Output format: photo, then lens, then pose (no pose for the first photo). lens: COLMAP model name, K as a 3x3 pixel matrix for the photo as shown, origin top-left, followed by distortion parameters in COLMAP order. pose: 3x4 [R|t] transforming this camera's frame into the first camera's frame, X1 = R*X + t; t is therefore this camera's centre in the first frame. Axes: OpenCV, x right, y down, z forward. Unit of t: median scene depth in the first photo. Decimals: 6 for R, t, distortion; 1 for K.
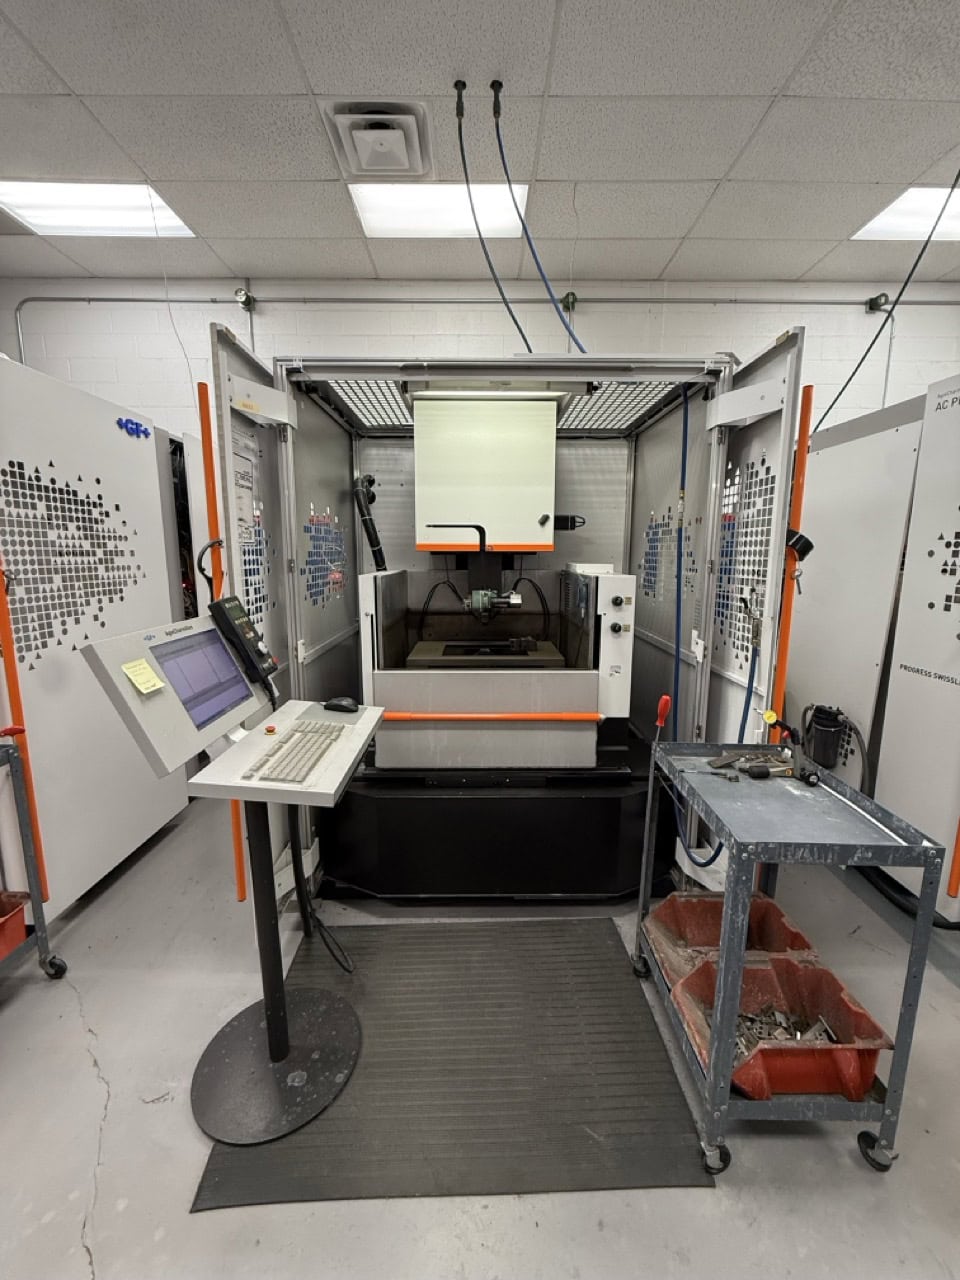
lens RADIAL K [[509.9, 0, 481.7], [0, 509.9, 633.6], [0, 0, 1]] dist [-0.001045, -0.000559]
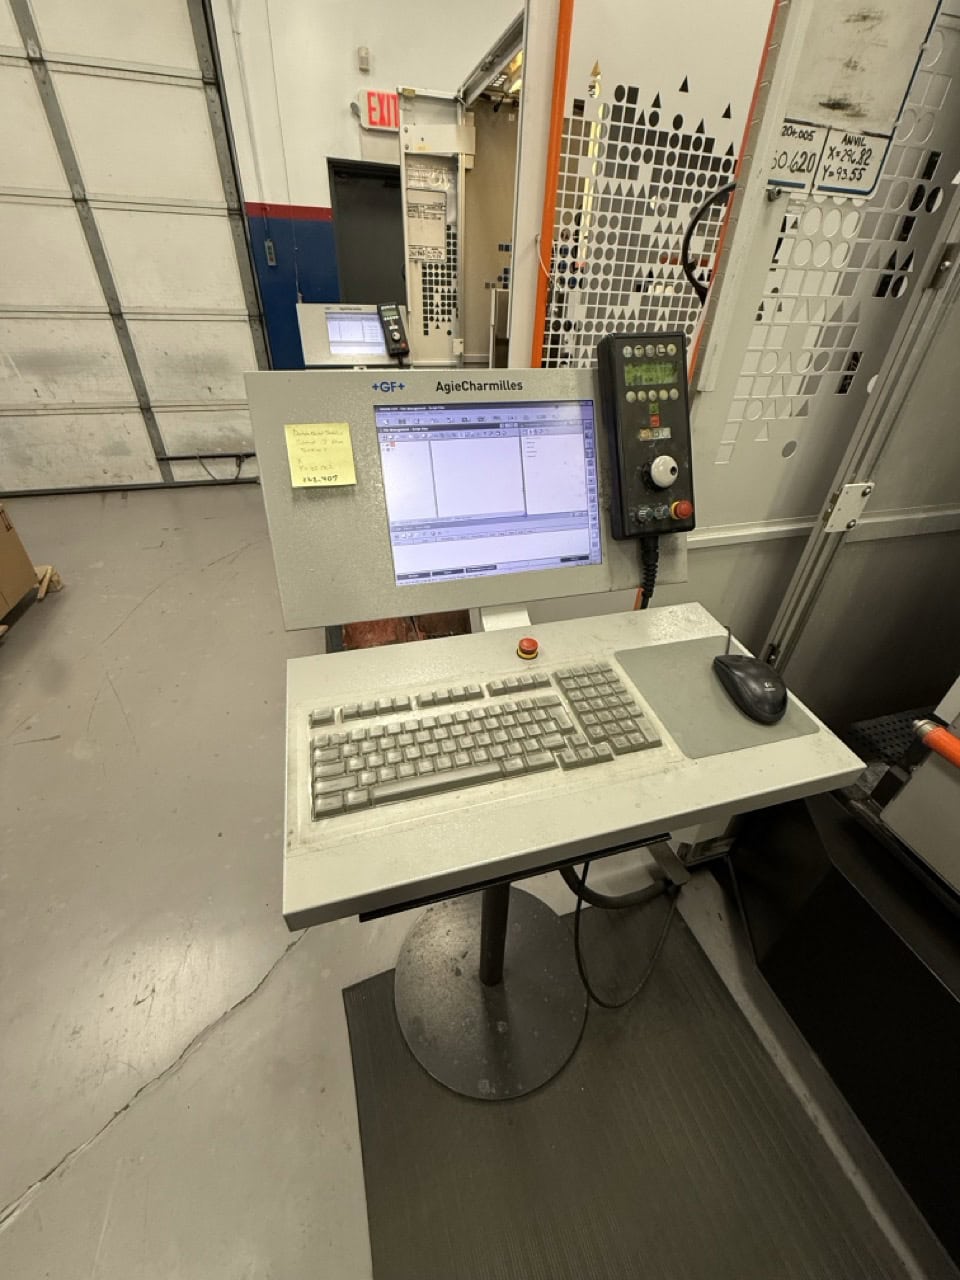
lens RADIAL K [[509.9, 0, 481.7], [0, 509.9, 633.6], [0, 0, 1]] dist [-0.001045, -0.000559]
pose [[0.271296, 0.545865, -0.792736, -0.037497], [-0.181727, 0.837861, 0.514746, -0.039723], [0.945184, 0.004413, 0.326507, 0.537673]]
